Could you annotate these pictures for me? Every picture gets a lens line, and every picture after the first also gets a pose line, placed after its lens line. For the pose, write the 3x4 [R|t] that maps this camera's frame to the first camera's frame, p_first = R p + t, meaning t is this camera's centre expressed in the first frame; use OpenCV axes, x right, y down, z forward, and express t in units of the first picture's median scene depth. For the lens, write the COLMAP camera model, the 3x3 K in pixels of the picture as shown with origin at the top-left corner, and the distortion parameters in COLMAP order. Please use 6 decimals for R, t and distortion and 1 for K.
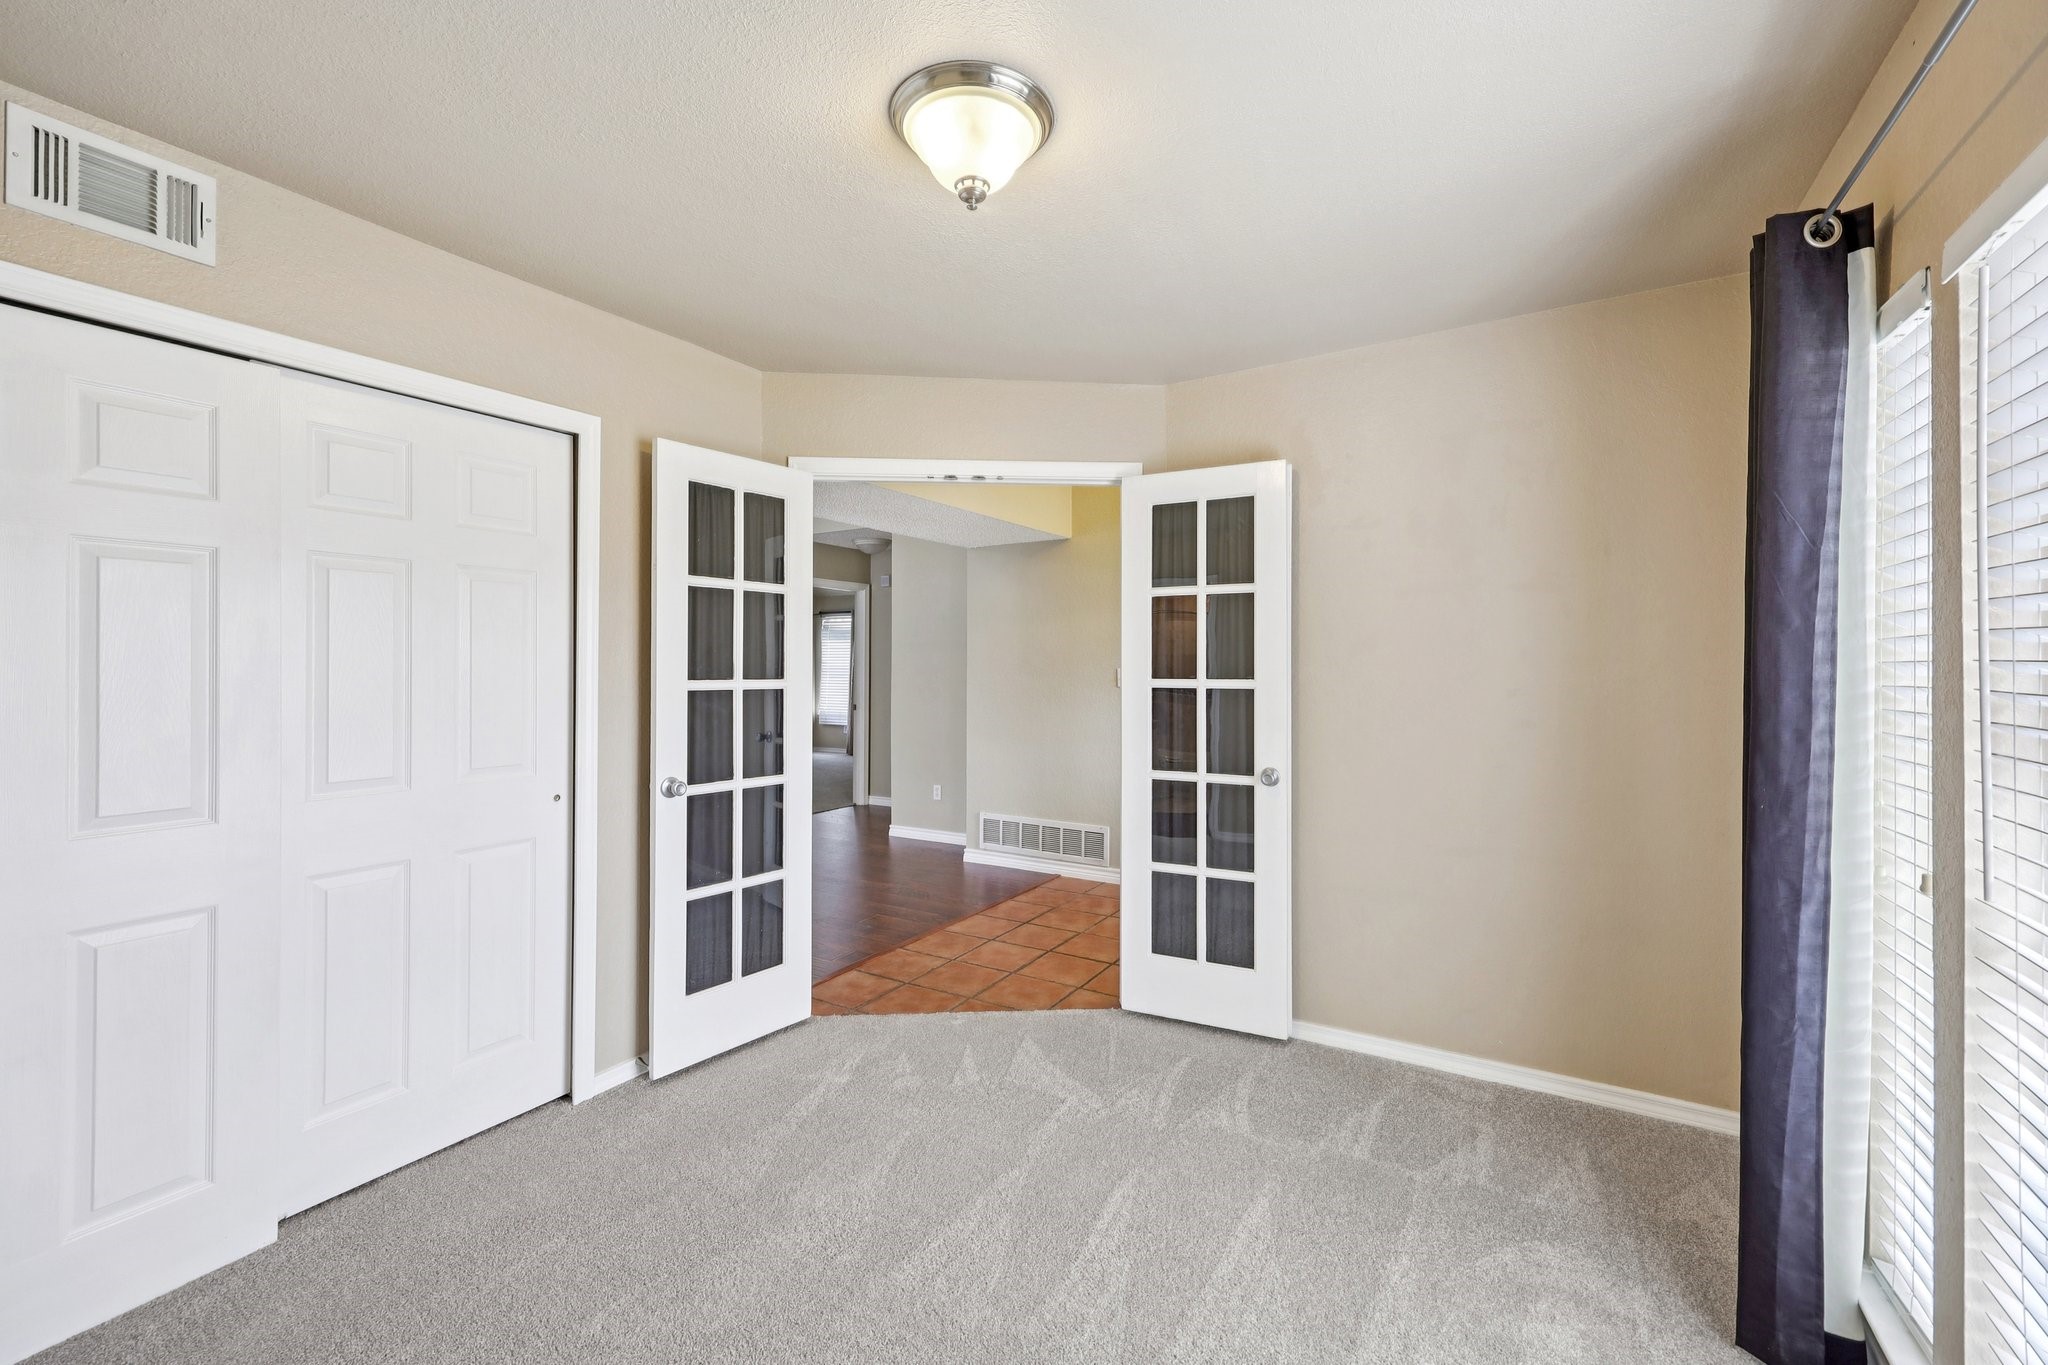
lens RADIAL K [[841.1, 0, 1032.1], [0, 841.1, 665.4], [0, 0, 1]] dist [0.000903, 0.000227]
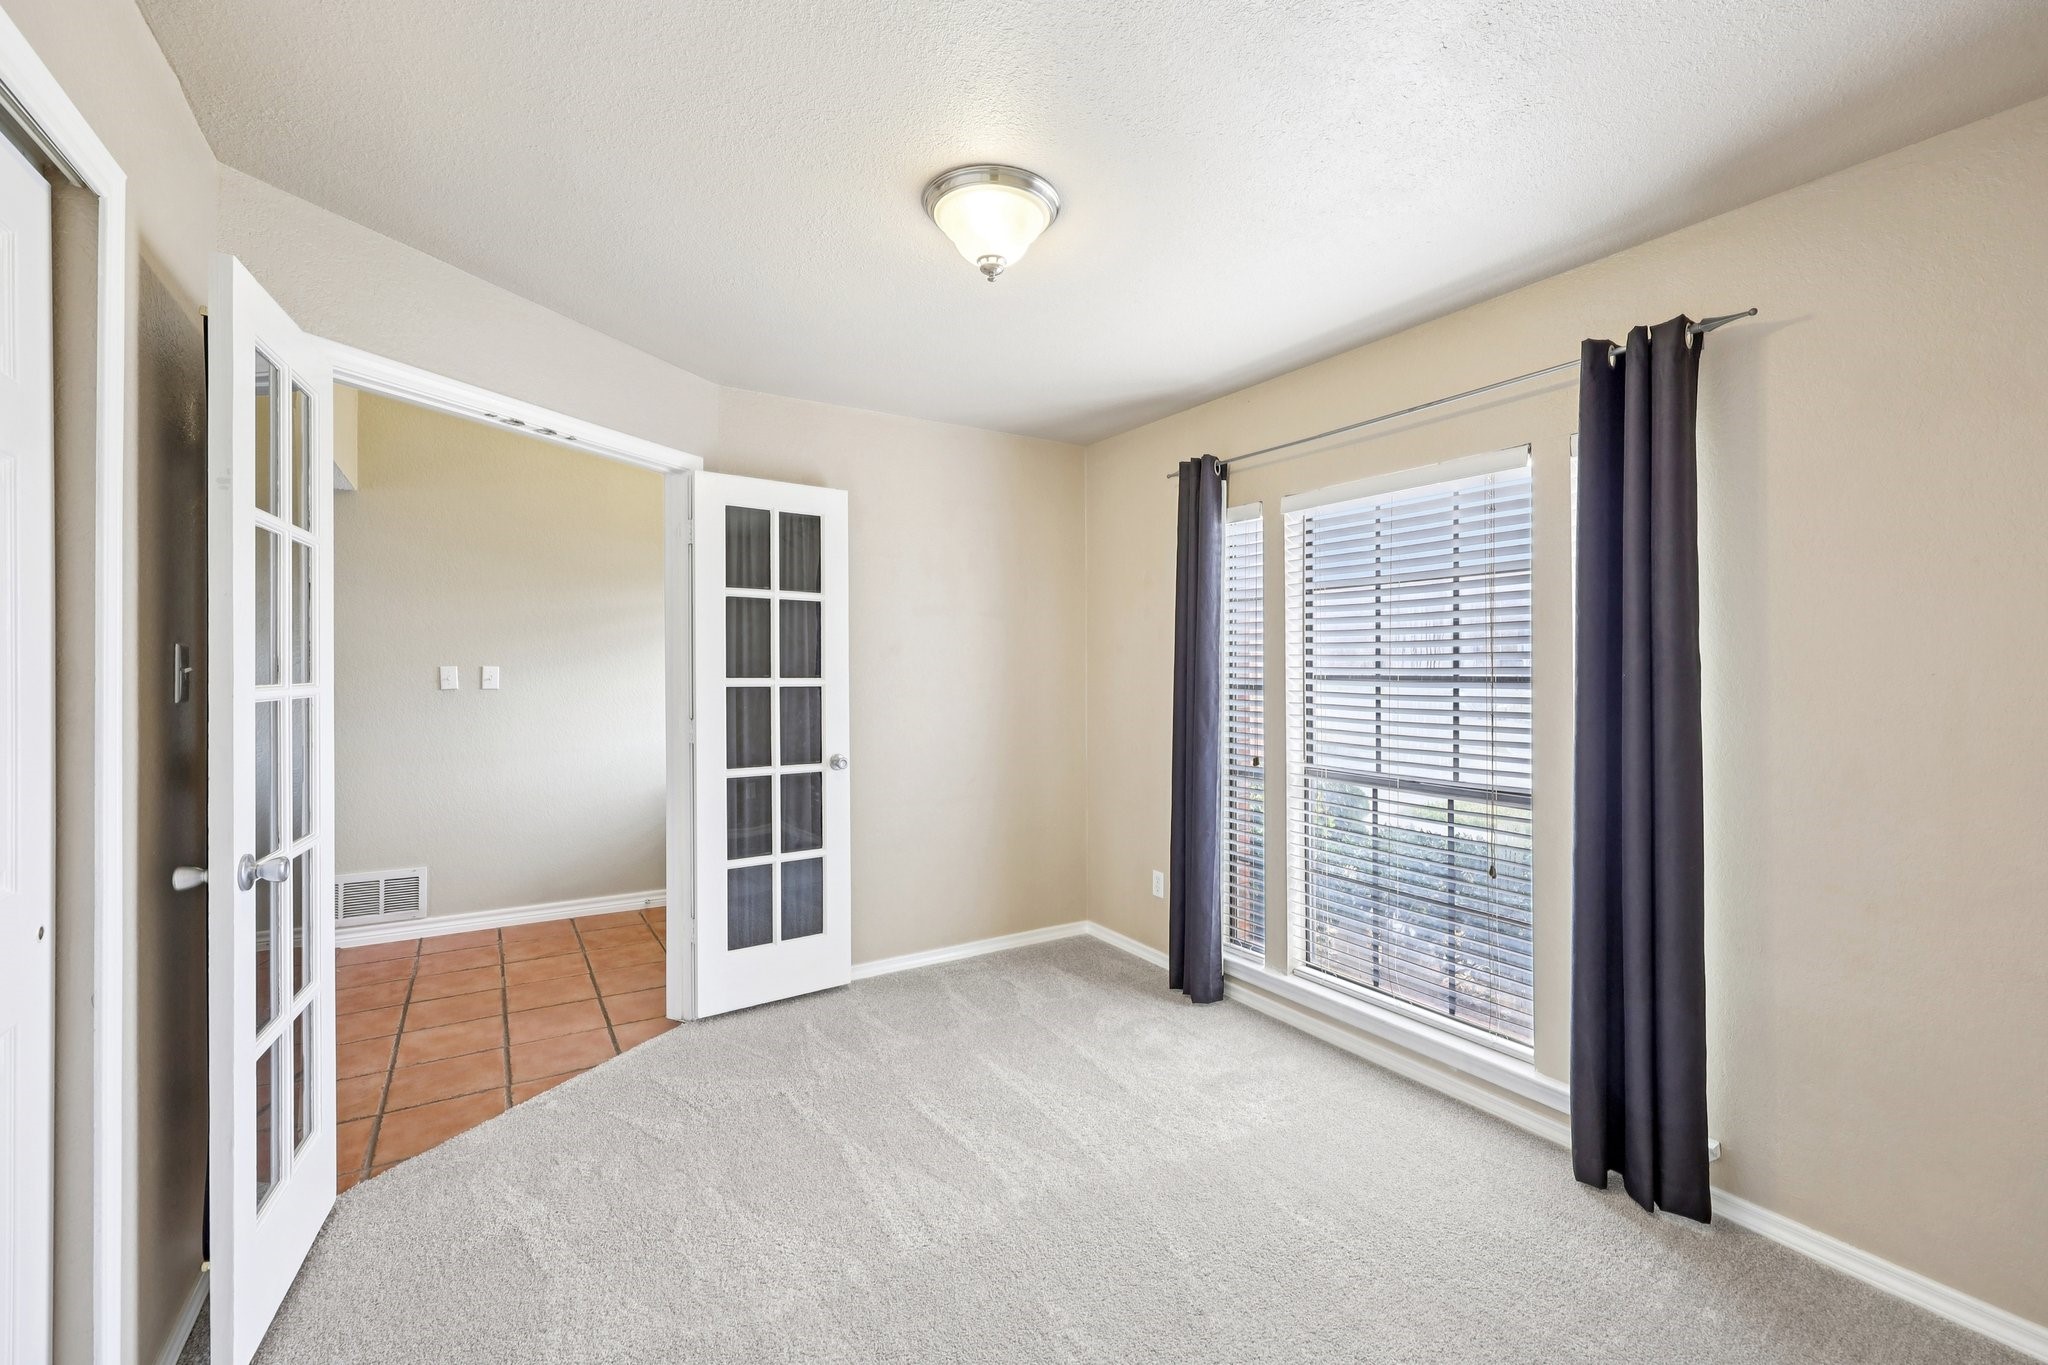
lens RADIAL K [[841.1, 0, 1029.1], [0, 841.1, 666.6], [0, 0, 1]] dist [0.000903, 0.000227]
pose [[0.452346, 0.007823, 0.891808, -0.612217], [-0.008273, 0.999955, -0.004576, 0.003831], [-0.891804, -0.005308, 0.452390, 0.232363]]
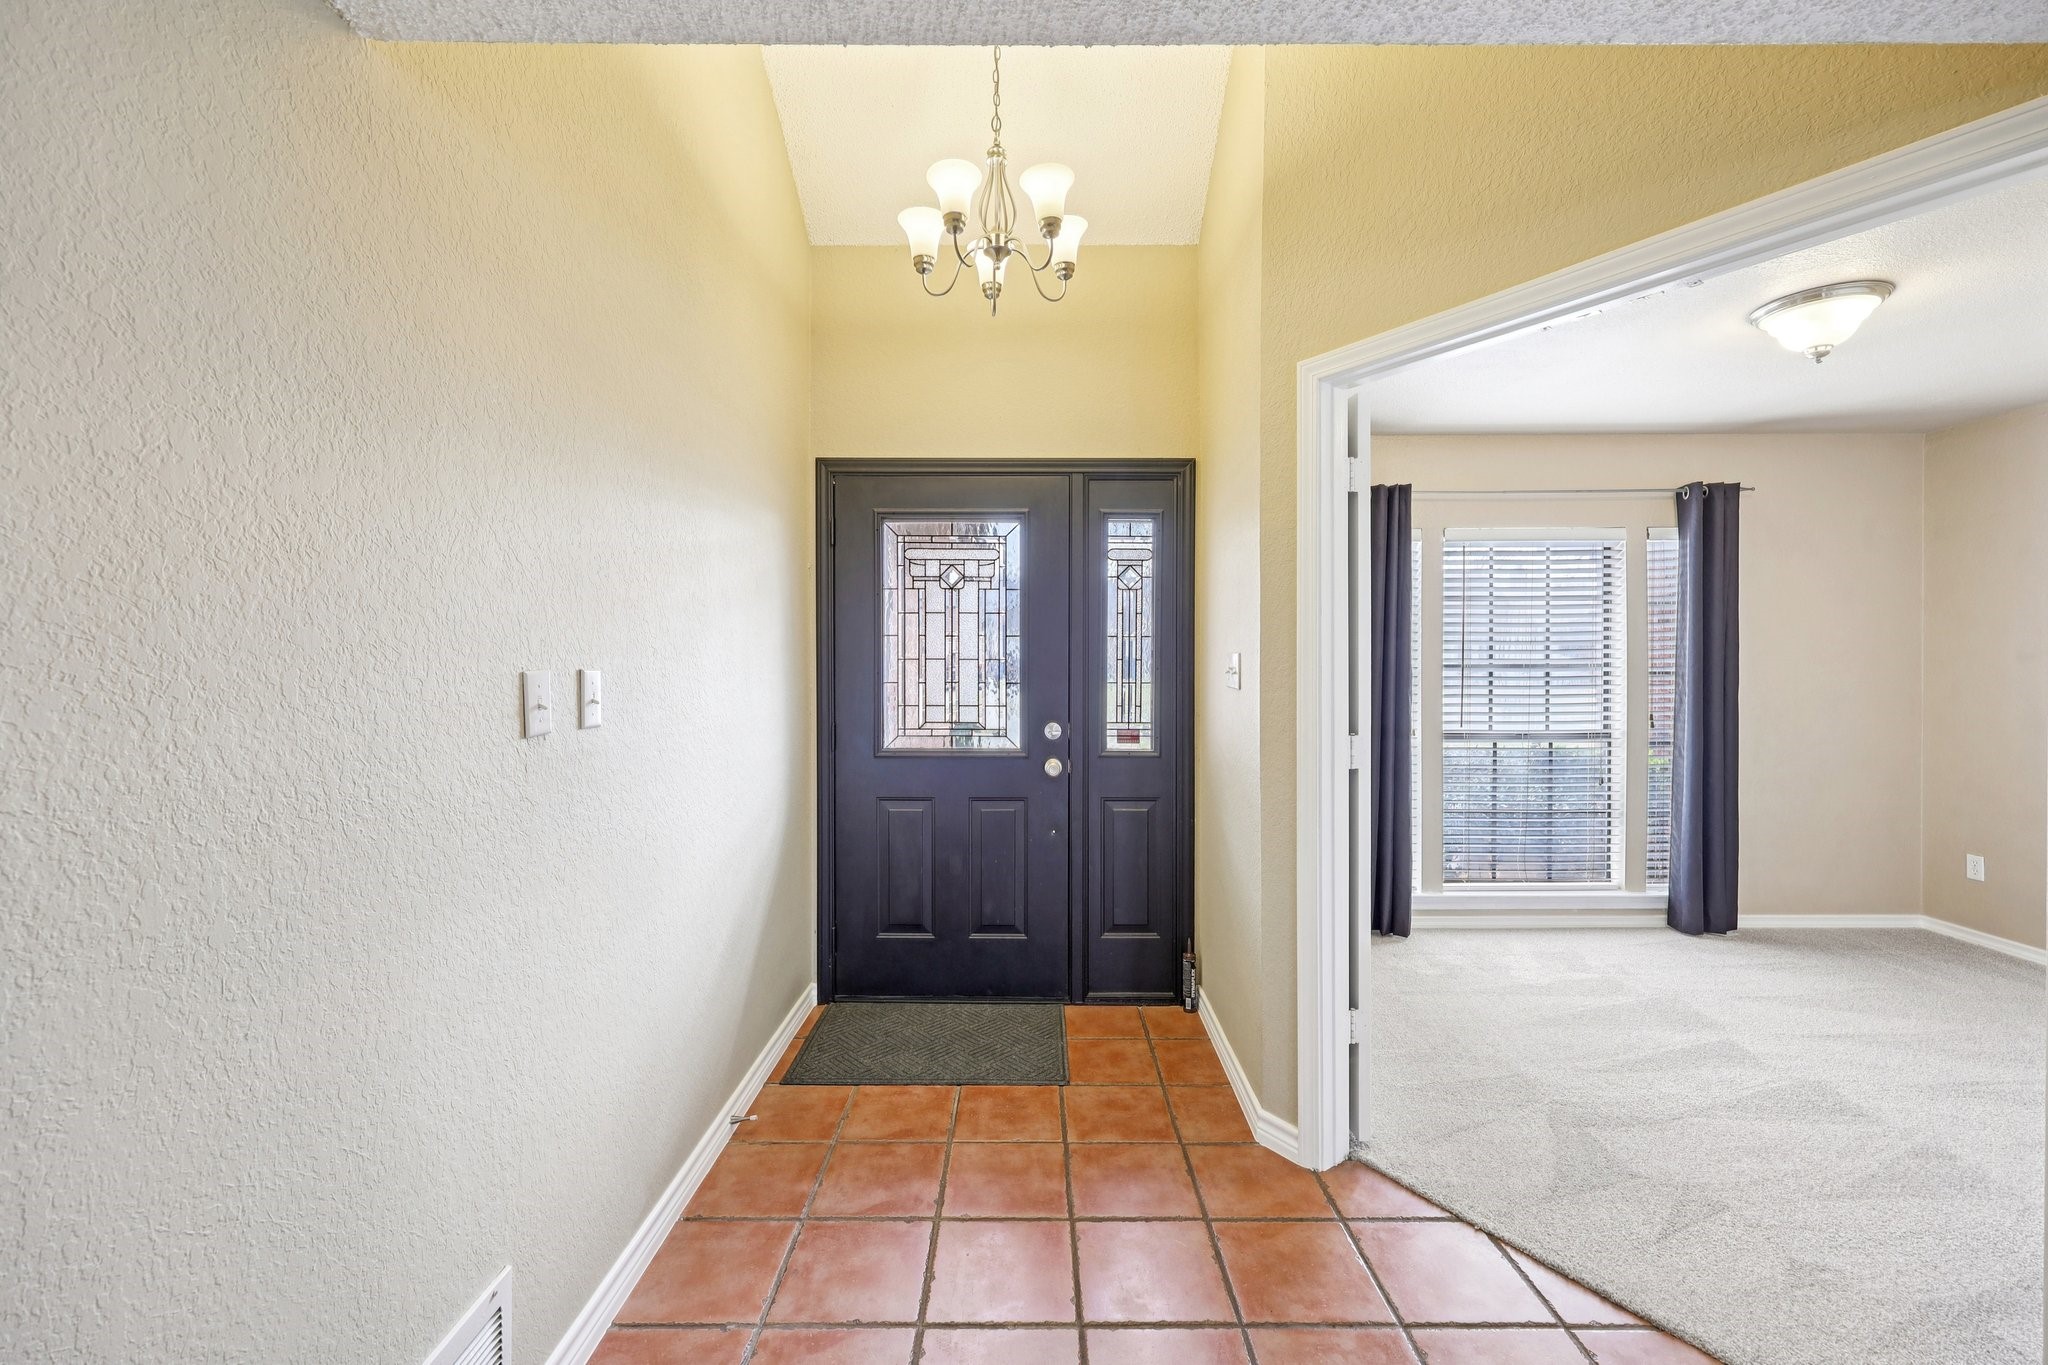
lens RADIAL K [[841.1, 0, 1029.4], [0, 841.1, 663.5], [0, 0, 1]] dist [0.000903, 0.000227]
pose [[-0.504789, -0.002609, 0.863239, -0.384596], [0.001350, 0.999992, 0.003812, -0.001089], [-0.863242, 0.003090, -0.504781, 1.660256]]
